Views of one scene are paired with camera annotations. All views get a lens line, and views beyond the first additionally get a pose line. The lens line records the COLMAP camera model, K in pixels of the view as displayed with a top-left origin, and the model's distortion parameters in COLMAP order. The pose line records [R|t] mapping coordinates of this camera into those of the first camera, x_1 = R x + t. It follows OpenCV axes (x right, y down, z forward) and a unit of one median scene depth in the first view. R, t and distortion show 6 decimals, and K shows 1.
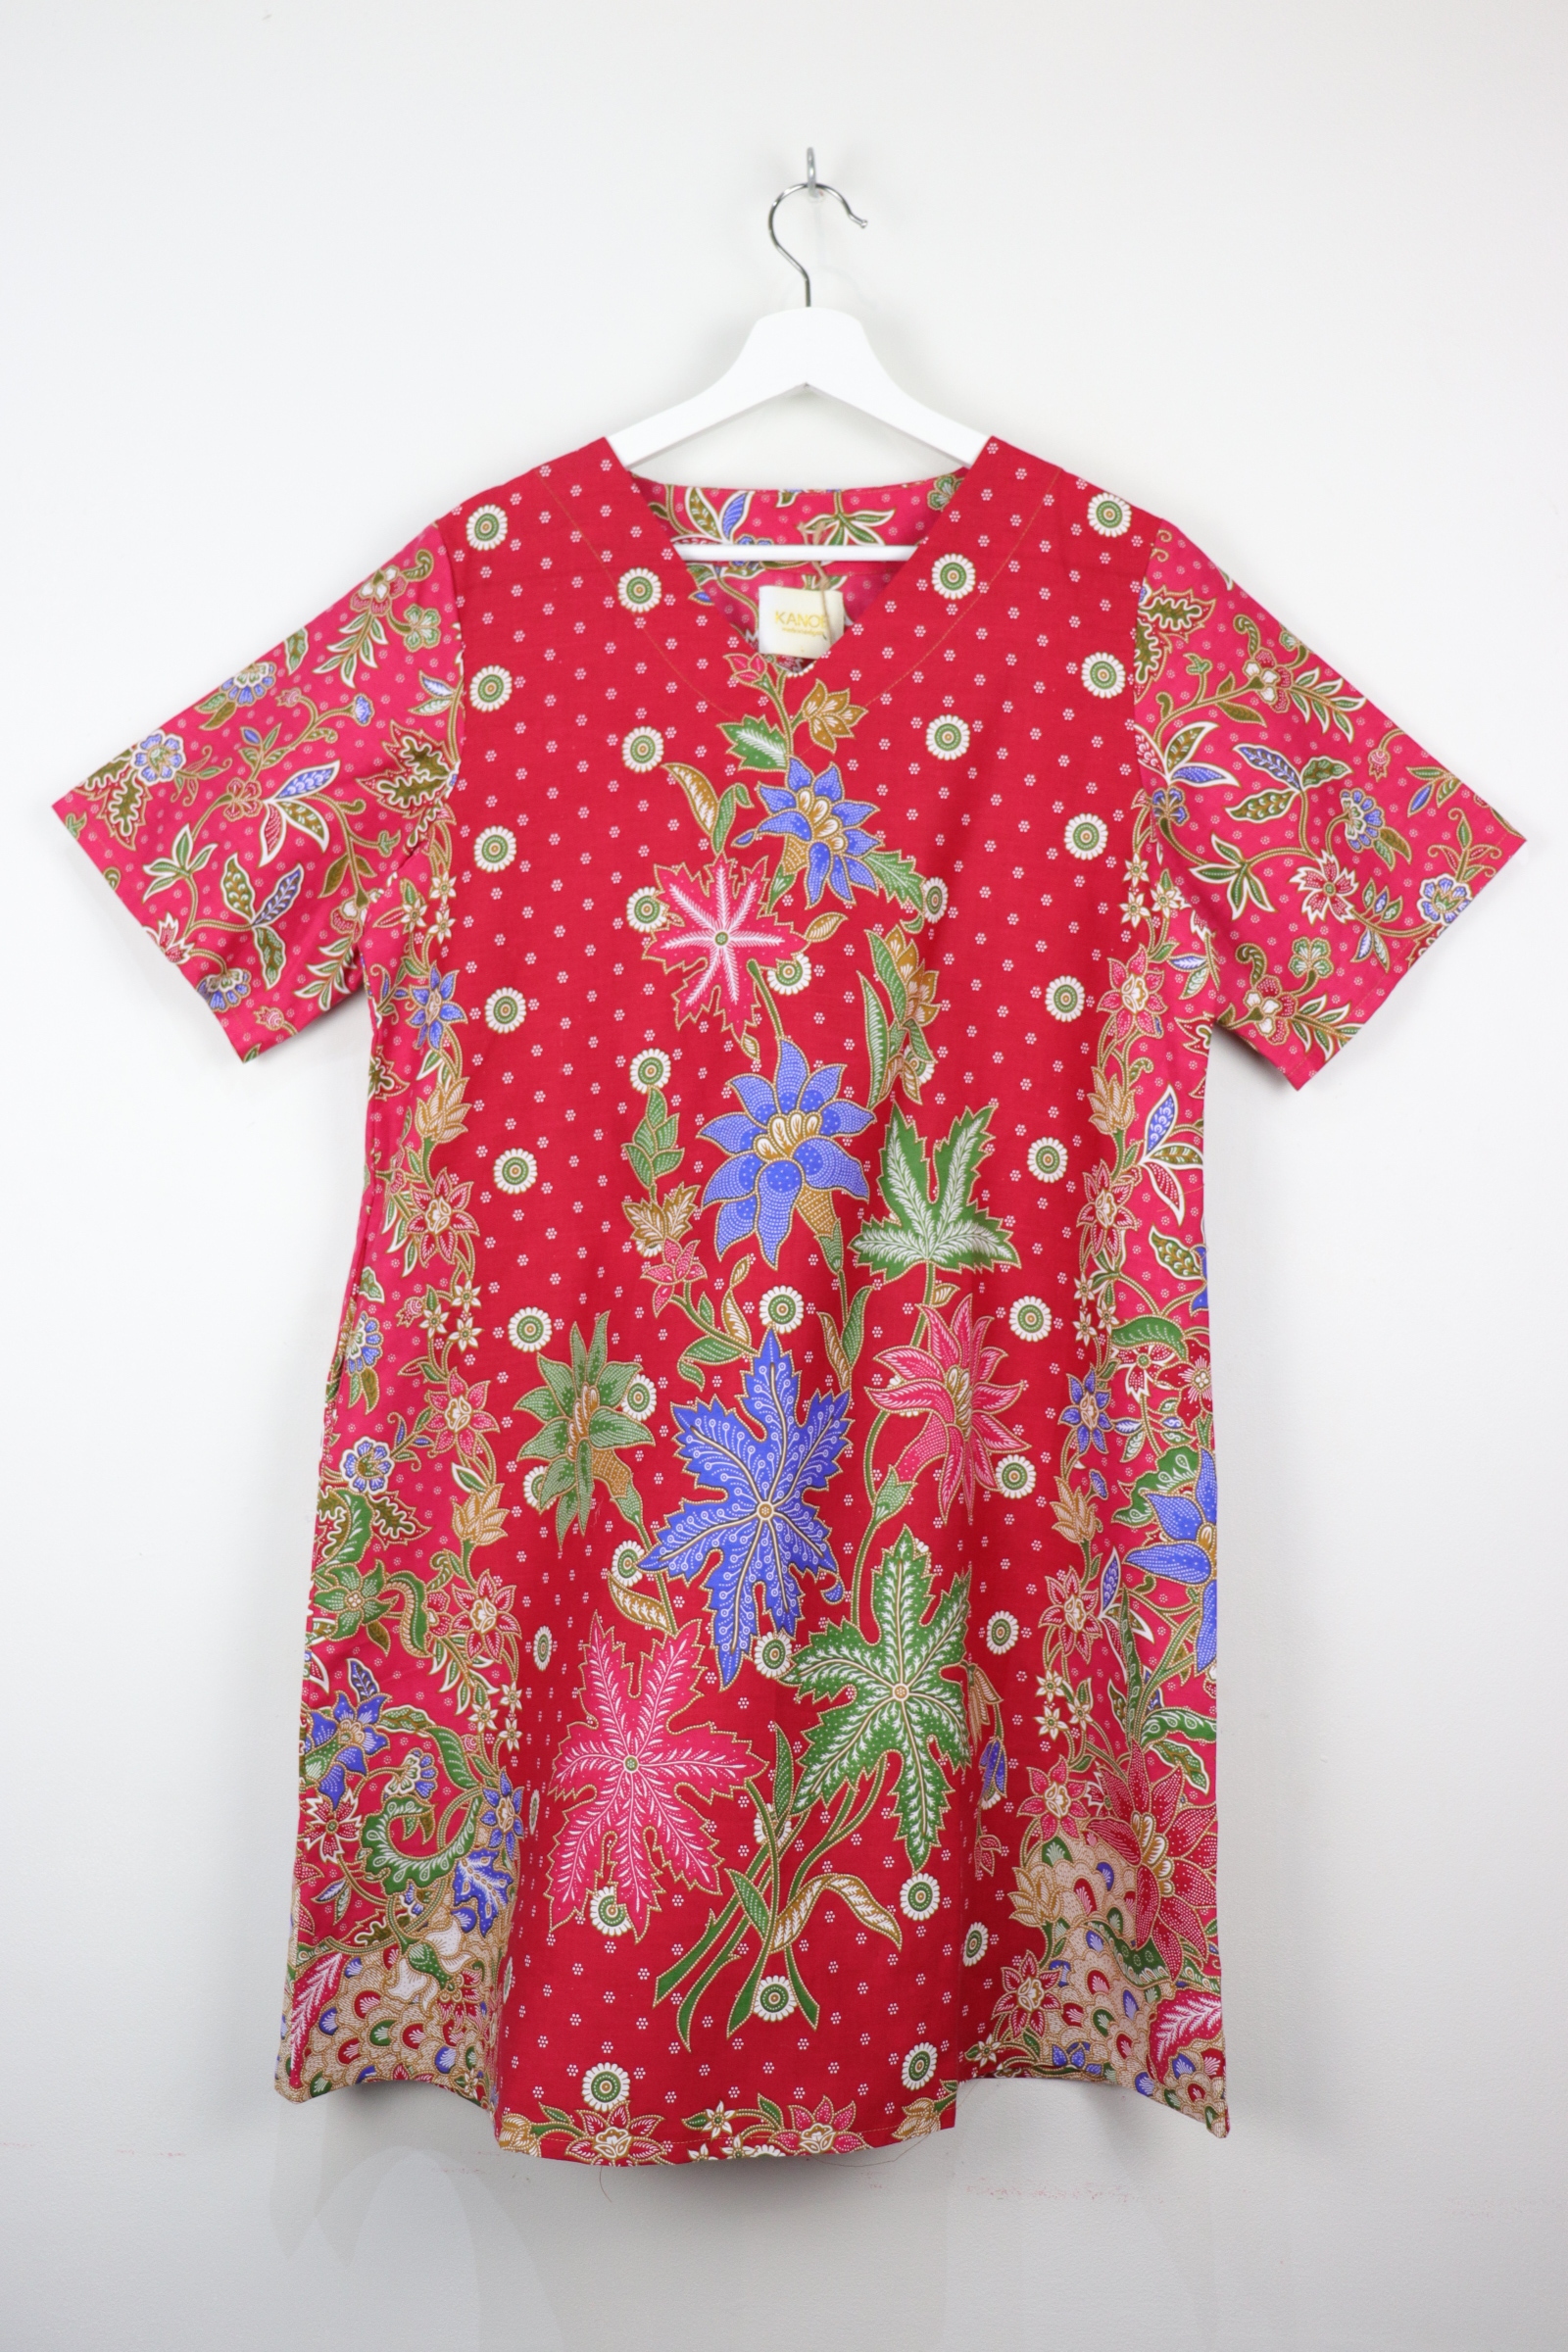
lens RADIAL K [[2107.8, 0, 776.2], [0, 2107.8, 1144.9], [0, 0, 1]] dist [-0.142891, 0.120860]
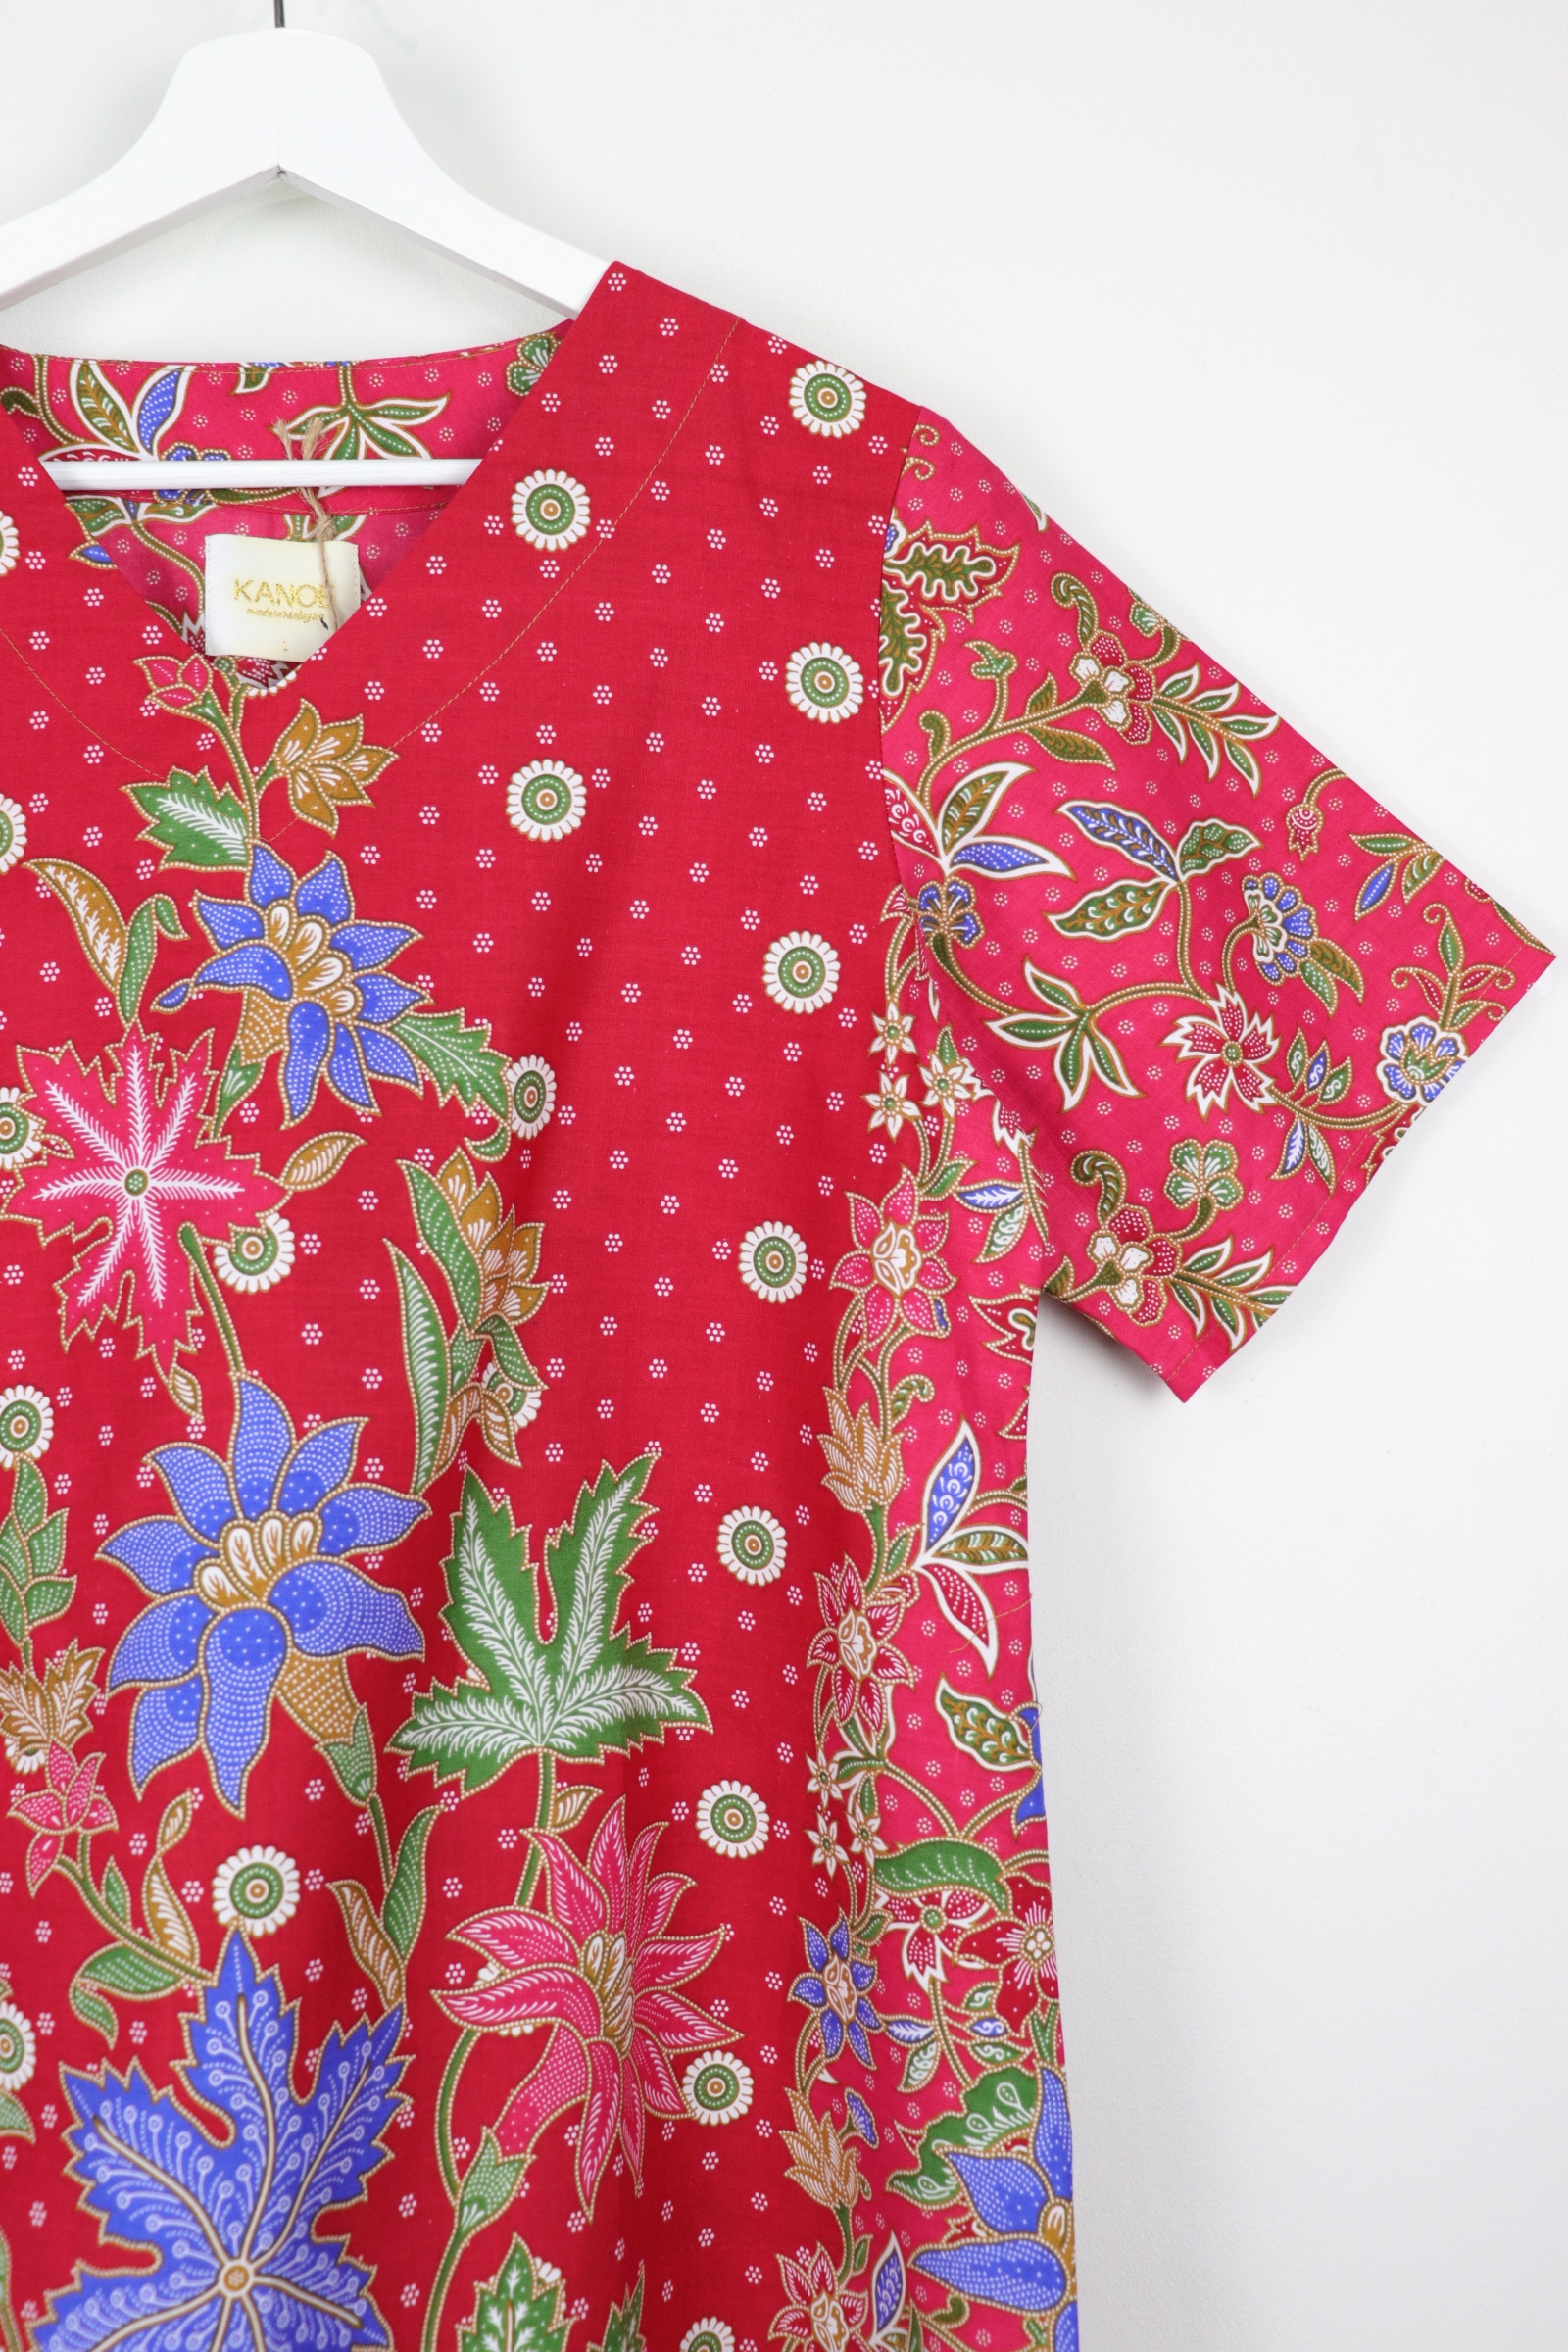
lens RADIAL K [[2107.8, 0, 776.2], [0, 2107.8, 1144.9], [0, 0, 1]] dist [-0.142891, 0.120860]
pose [[0.993547, -0.031941, 0.108826, 0.079277], [0.033463, 0.999366, -0.012185, -0.095288], [-0.108368, 0.015748, 0.993986, 0.447752]]
